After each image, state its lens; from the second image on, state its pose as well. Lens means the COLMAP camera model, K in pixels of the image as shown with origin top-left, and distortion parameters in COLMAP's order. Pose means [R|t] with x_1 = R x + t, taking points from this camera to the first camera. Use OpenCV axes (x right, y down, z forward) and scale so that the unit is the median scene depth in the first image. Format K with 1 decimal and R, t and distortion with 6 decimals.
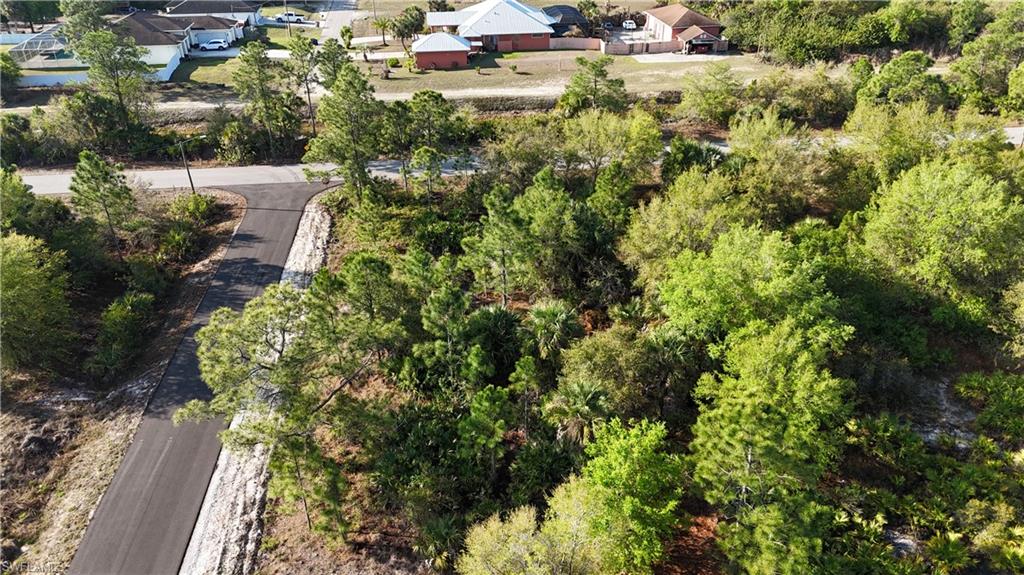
lens RADIAL K [[756.4, 0, 512.0], [0, 756.4, 287.5], [0, 0, 1]] dist [0.087215, -0.083157]
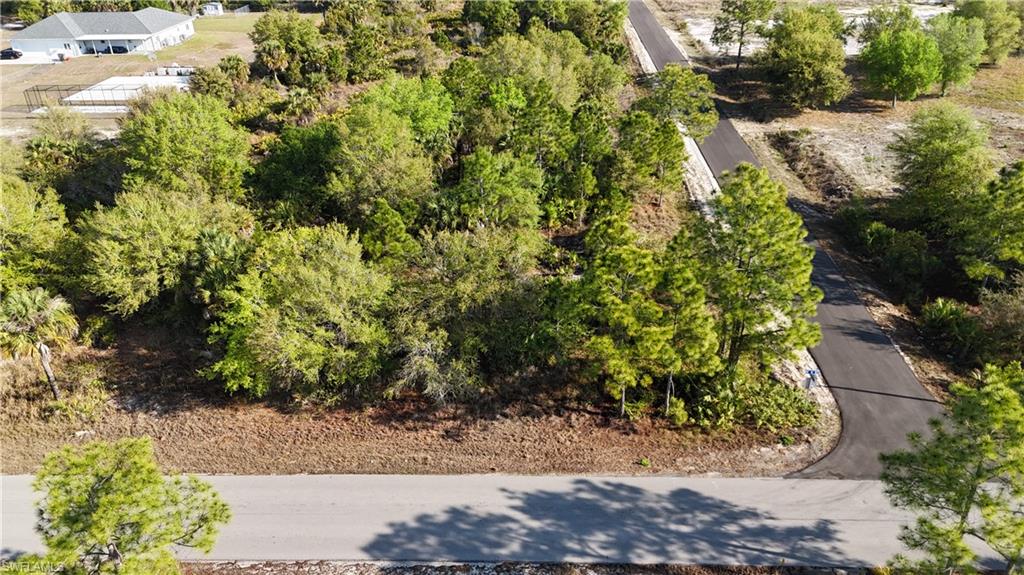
lens RADIAL K [[756.4, 0, 512.0], [0, 756.4, 287.5], [0, 0, 1]] dist [0.087215, -0.083157]
pose [[-0.989376, -0.042045, 0.139168, -0.120963], [0.095450, 0.534184, 0.839962, -0.773080], [-0.109658, 0.844322, -0.524495, 1.460263]]
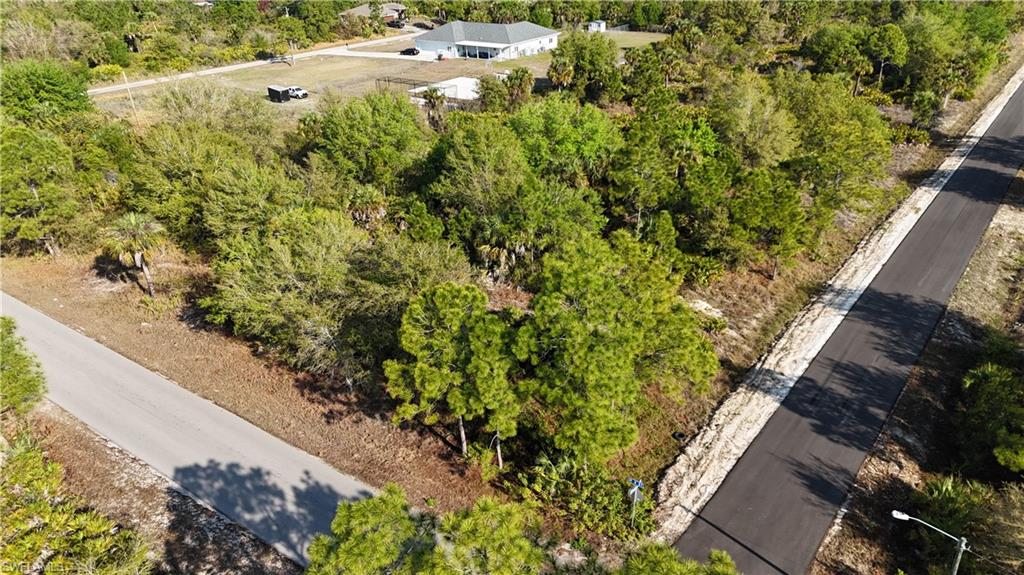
lens RADIAL K [[756.4, 0, 512.0], [0, 756.4, 287.5], [0, 0, 1]] dist [0.087215, -0.083157]
pose [[-0.734753, -0.272558, 0.621169, -0.521871], [0.362507, 0.616225, 0.699182, -0.676774], [-0.573347, 0.738904, -0.353969, 1.297814]]
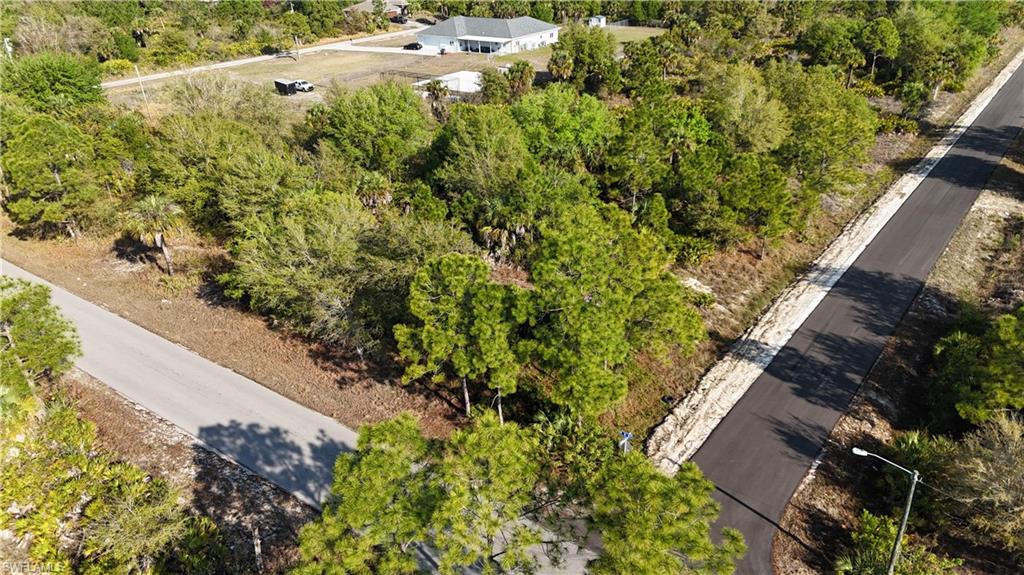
lens RADIAL K [[756.4, 0, 512.0], [0, 756.4, 287.5], [0, 0, 1]] dist [0.087215, -0.083157]
pose [[-0.733336, -0.274353, 0.622052, -0.558805], [0.364622, 0.613533, 0.700448, -0.695227], [-0.573819, 0.740478, -0.349891, 1.330665]]
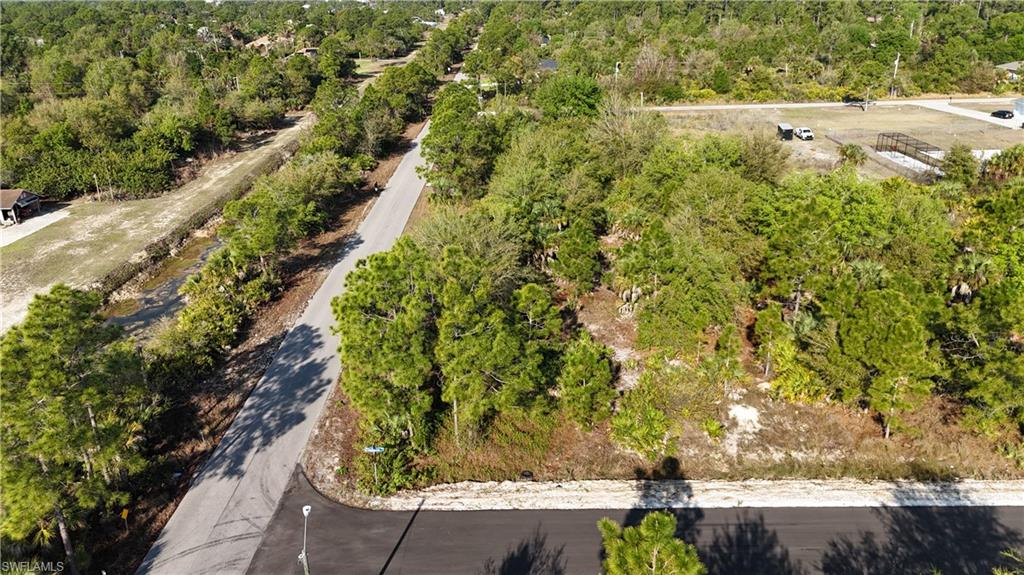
lens RADIAL K [[756.4, 0, 512.0], [0, 756.4, 287.5], [0, 0, 1]] dist [0.087215, -0.083157]
pose [[0.104375, -0.371187, 0.922673, -0.825315], [0.505979, 0.818520, 0.272049, -0.401330], [-0.856207, 0.438458, 0.273246, 0.814776]]
